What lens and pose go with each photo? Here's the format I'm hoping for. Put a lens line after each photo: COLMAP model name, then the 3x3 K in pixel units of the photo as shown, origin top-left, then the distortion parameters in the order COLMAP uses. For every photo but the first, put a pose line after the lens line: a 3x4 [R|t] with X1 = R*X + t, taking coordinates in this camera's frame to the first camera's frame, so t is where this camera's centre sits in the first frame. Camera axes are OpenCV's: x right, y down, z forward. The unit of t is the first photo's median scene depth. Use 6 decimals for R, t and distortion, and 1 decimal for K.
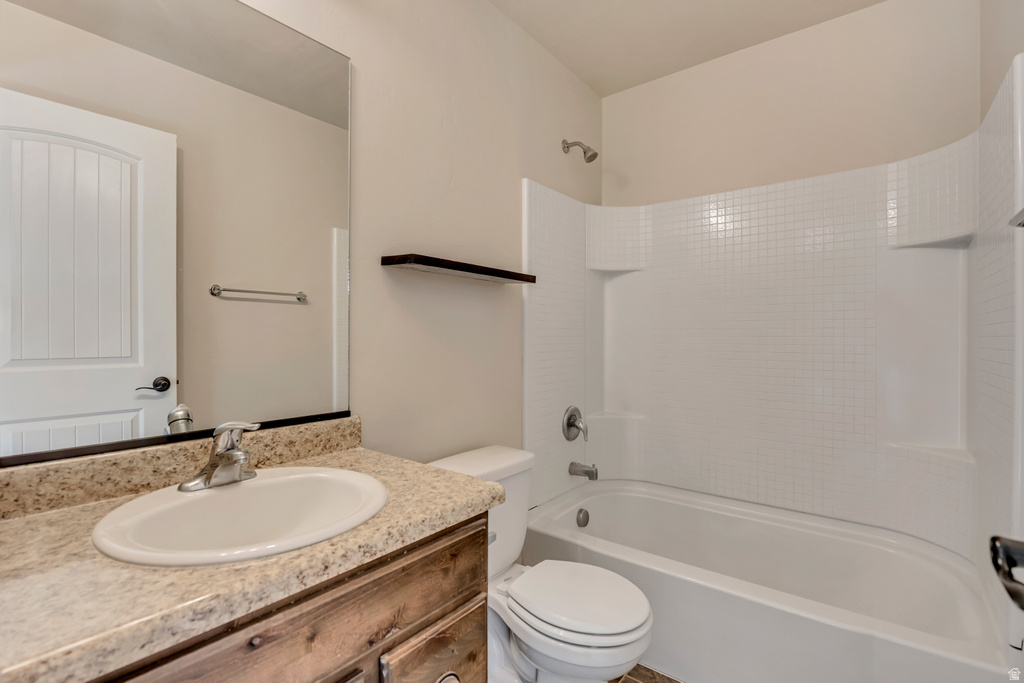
lens RADIAL K [[473.7, 0, 510.0], [0, 473.7, 340.1], [0, 0, 1]] dist [0.021489, 0.000695]
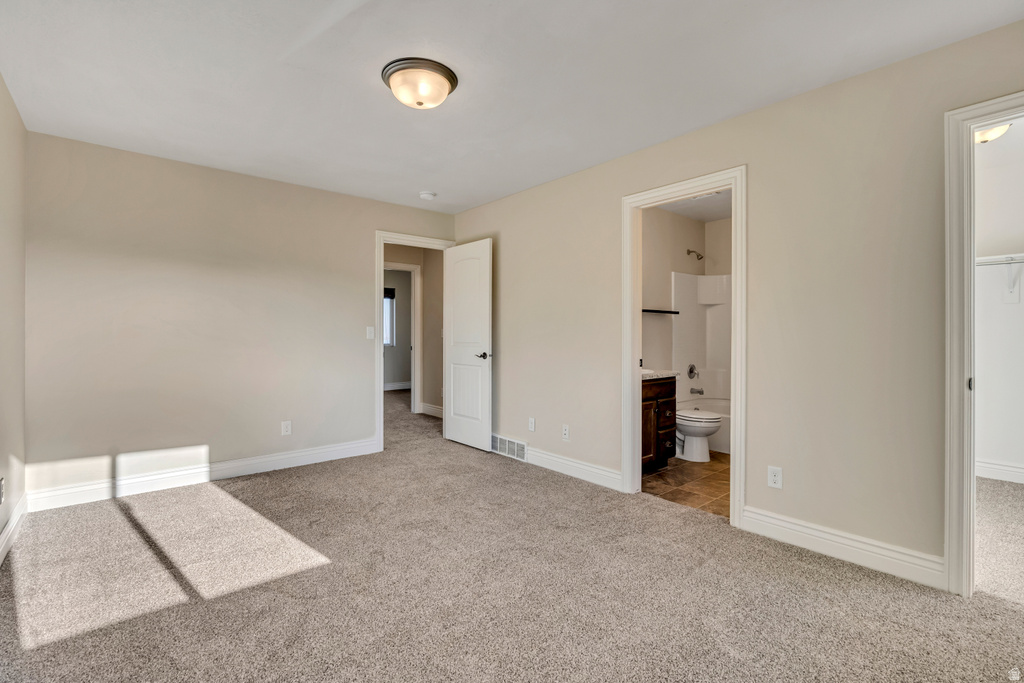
lens RADIAL K [[473.7, 0, 516.7], [0, 473.7, 334.9], [0, 0, 1]] dist [0.021489, 0.000695]
pose [[0.982159, -0.000105, -0.188050, -0.278221], [0.000363, 0.999999, 0.001334, -0.007585], [0.188050, -0.001378, 0.982158, -1.474971]]
